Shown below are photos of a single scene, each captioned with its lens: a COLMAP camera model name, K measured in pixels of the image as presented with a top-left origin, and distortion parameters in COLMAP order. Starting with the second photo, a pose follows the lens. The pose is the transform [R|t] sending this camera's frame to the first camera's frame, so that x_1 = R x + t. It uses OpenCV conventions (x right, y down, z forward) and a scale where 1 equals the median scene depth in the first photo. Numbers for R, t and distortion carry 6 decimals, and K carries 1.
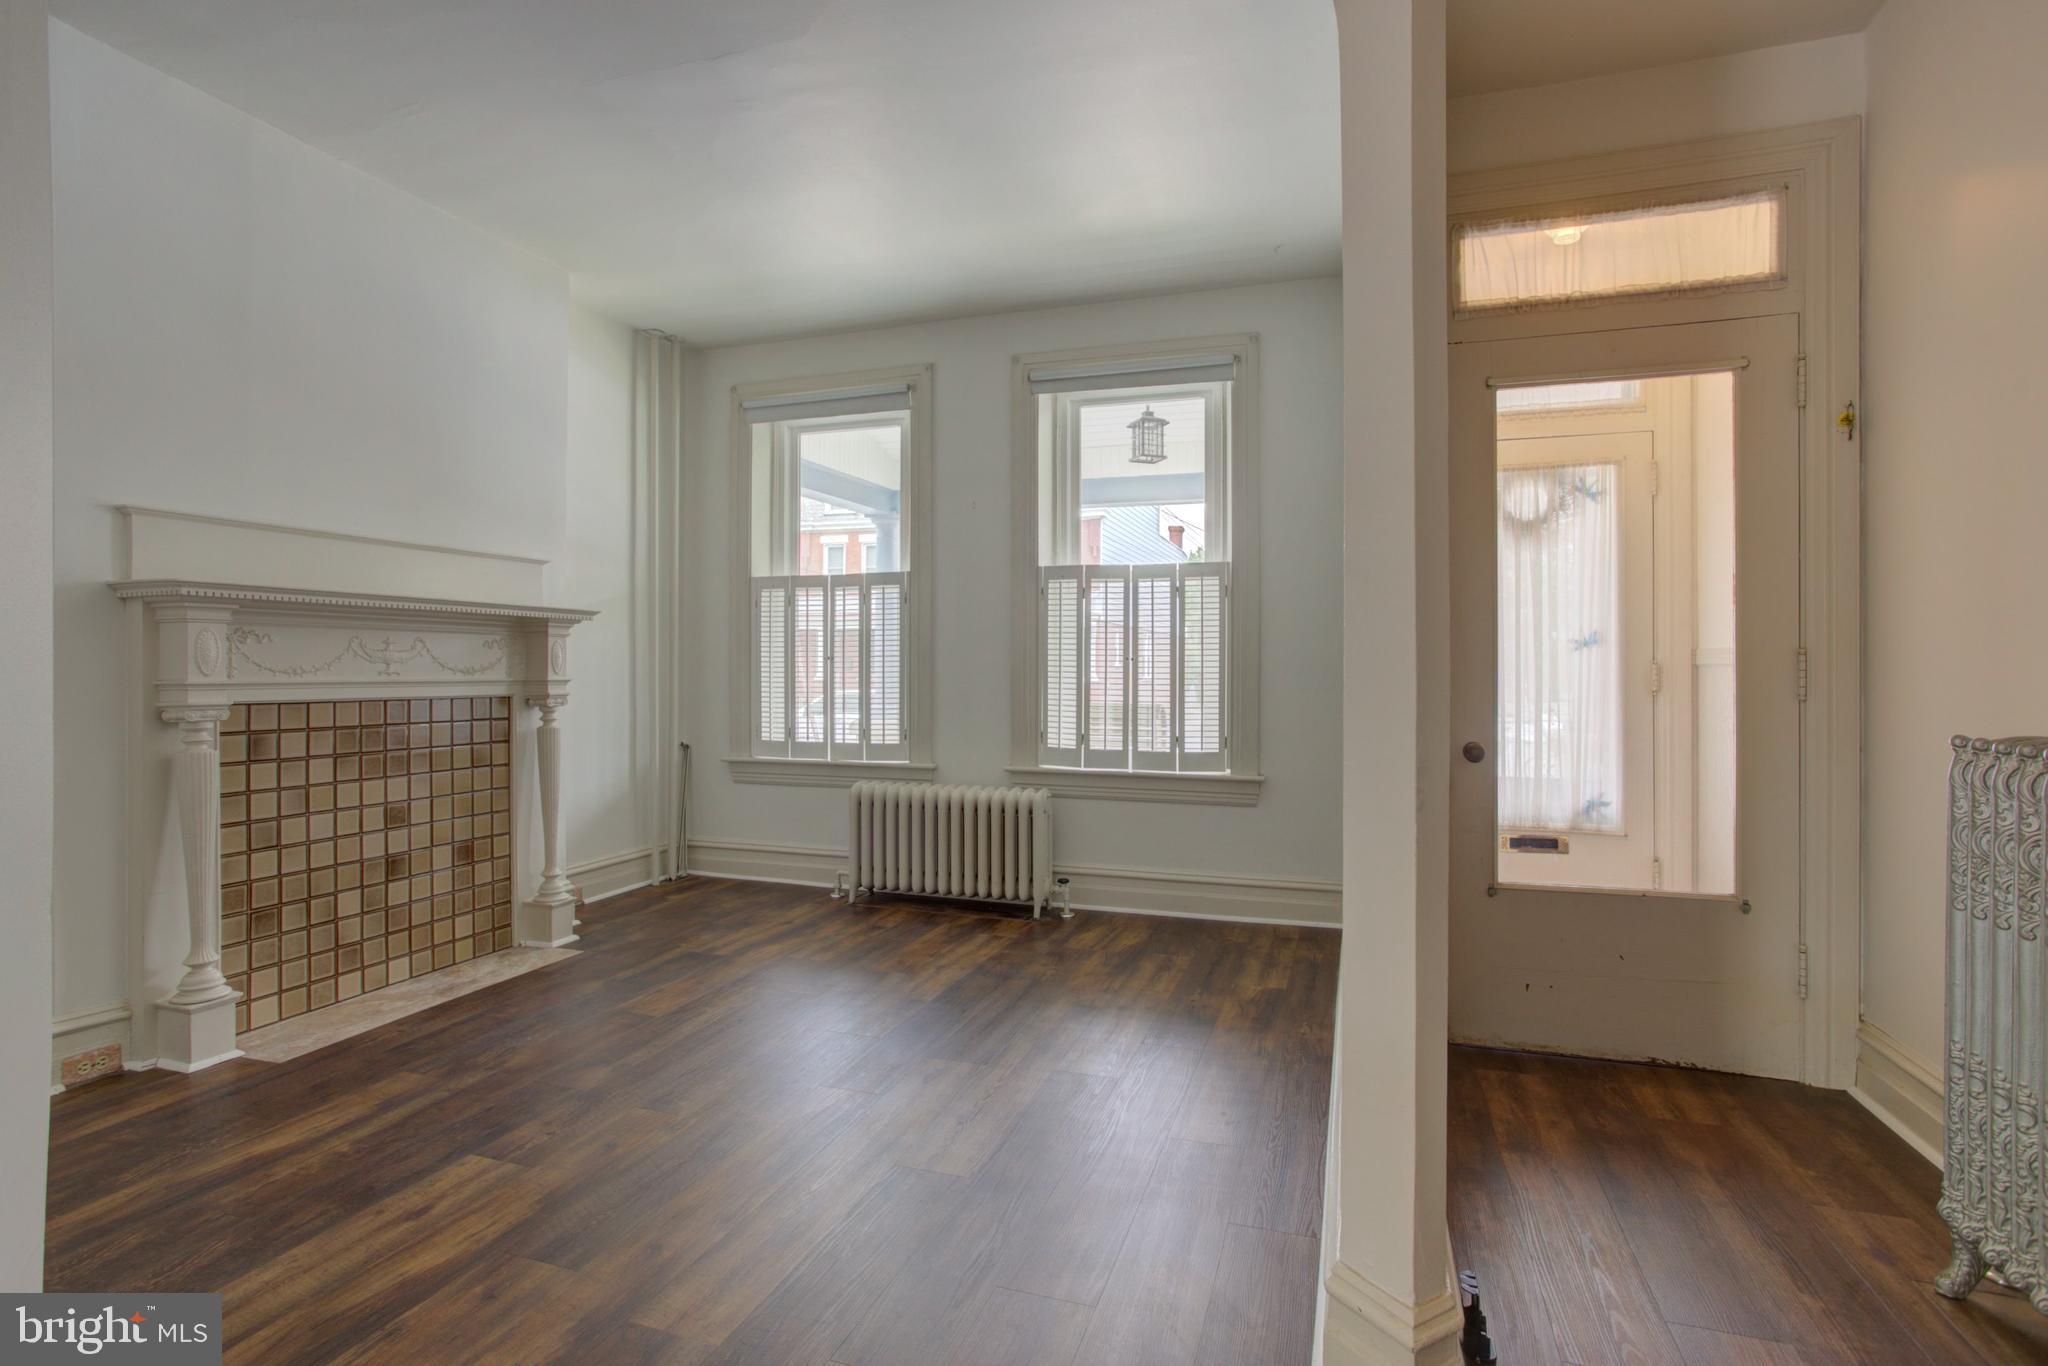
lens RADIAL K [[1027.2, 0, 997.0], [0, 1027.2, 673.6], [0, 0, 1]] dist [-0.042344, 0.026199]
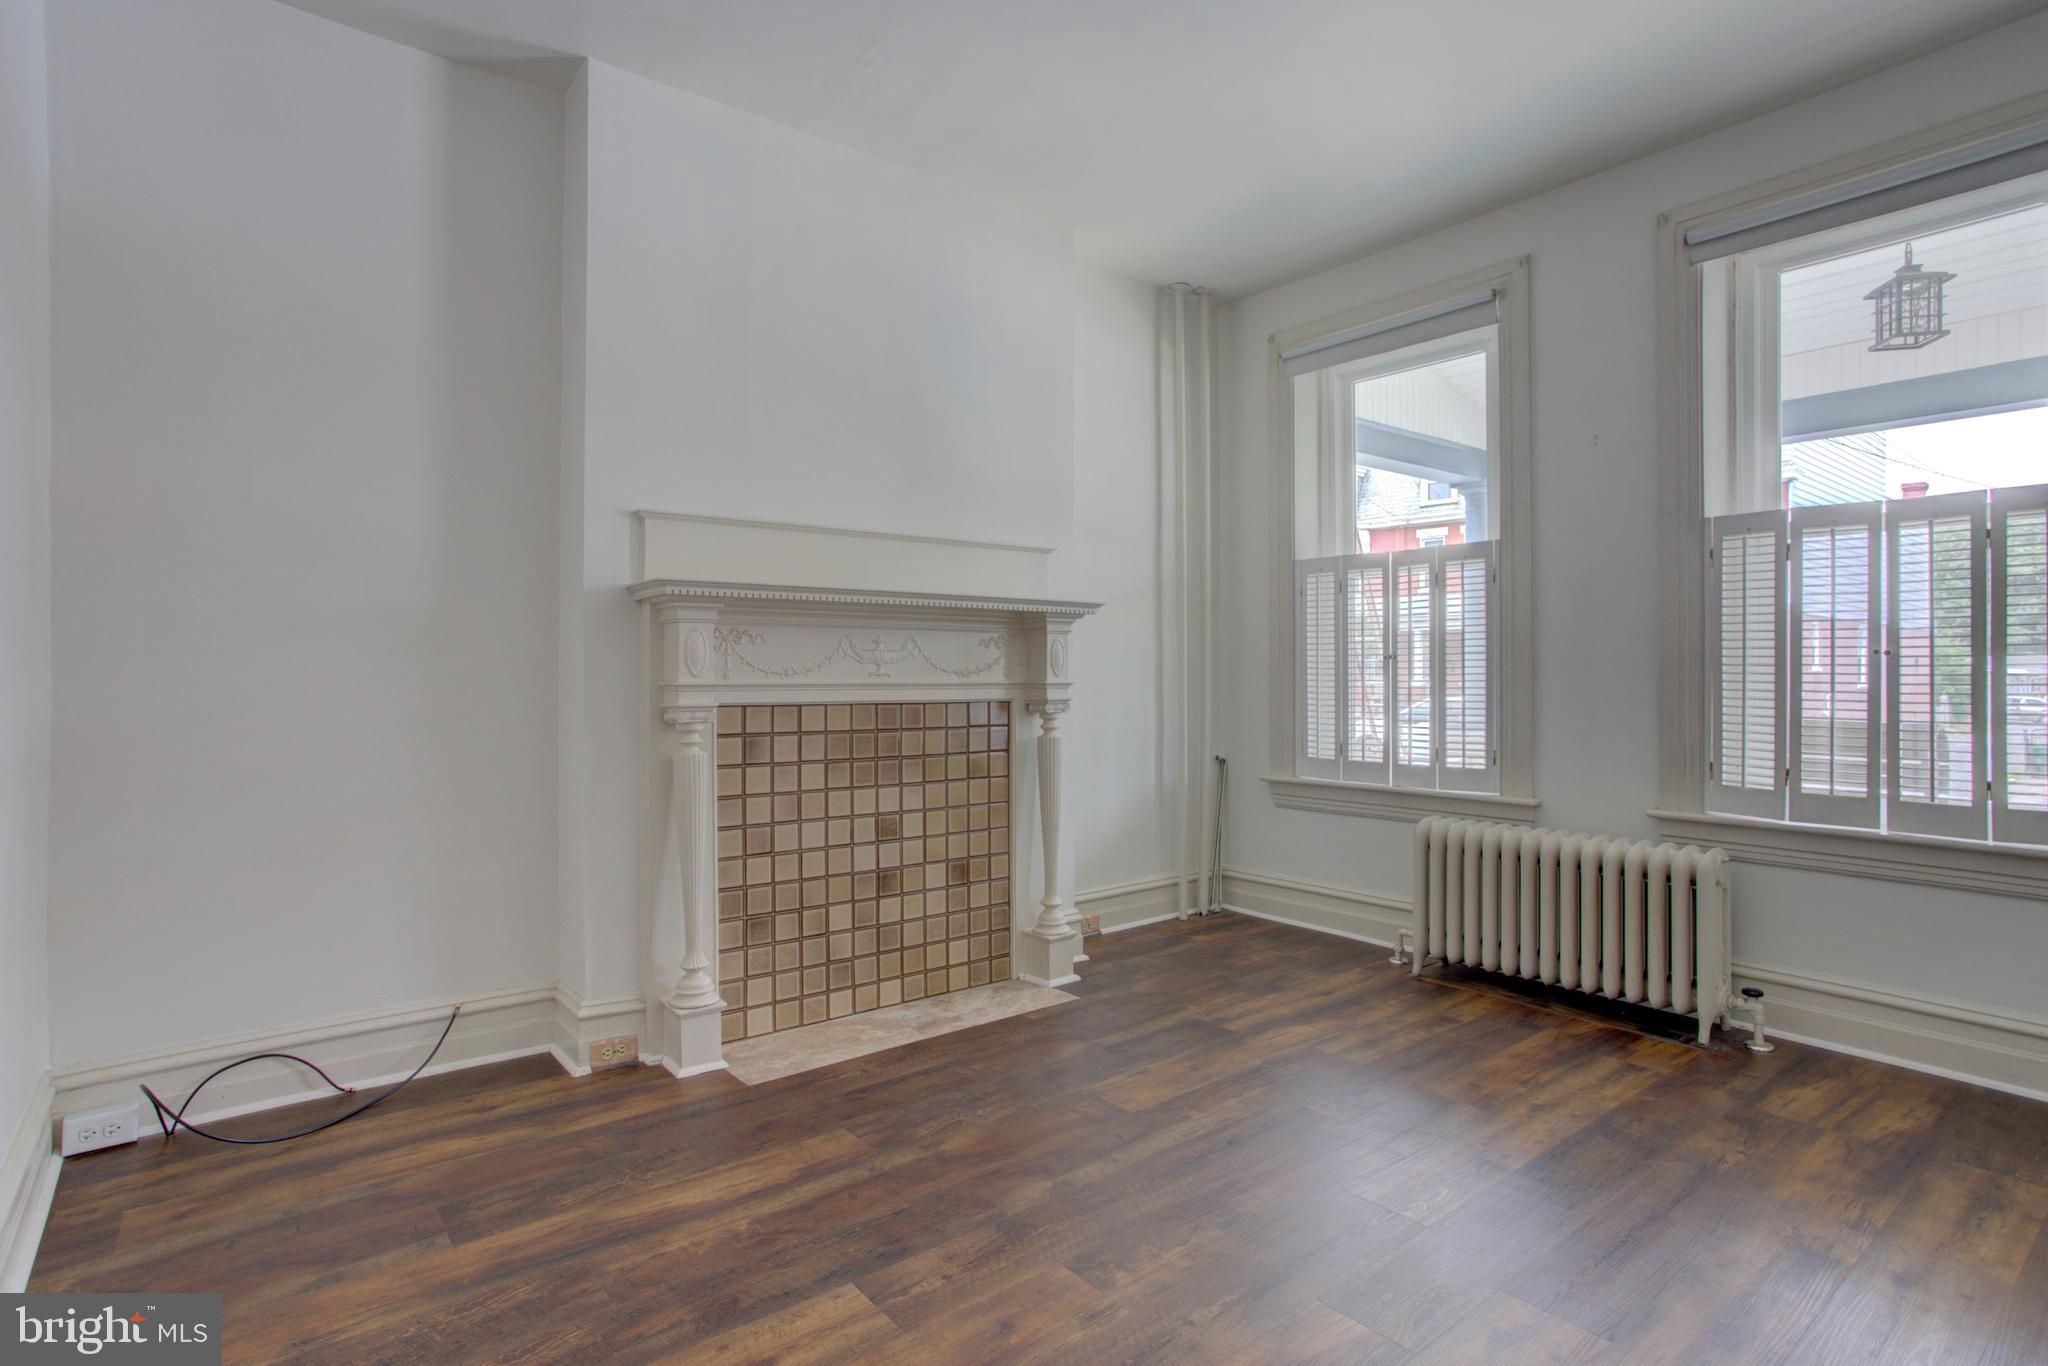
lens RADIAL K [[1003.2, 0, 1032.5], [0, 1003.2, 670.1], [0, 0, 1]] dist [-0.051144, 0.036368]
pose [[0.852924, -0.003865, -0.522021, 0.002254], [-0.001082, 0.999957, -0.009171, 0.003283], [0.522034, 0.008387, 0.852883, 0.254382]]
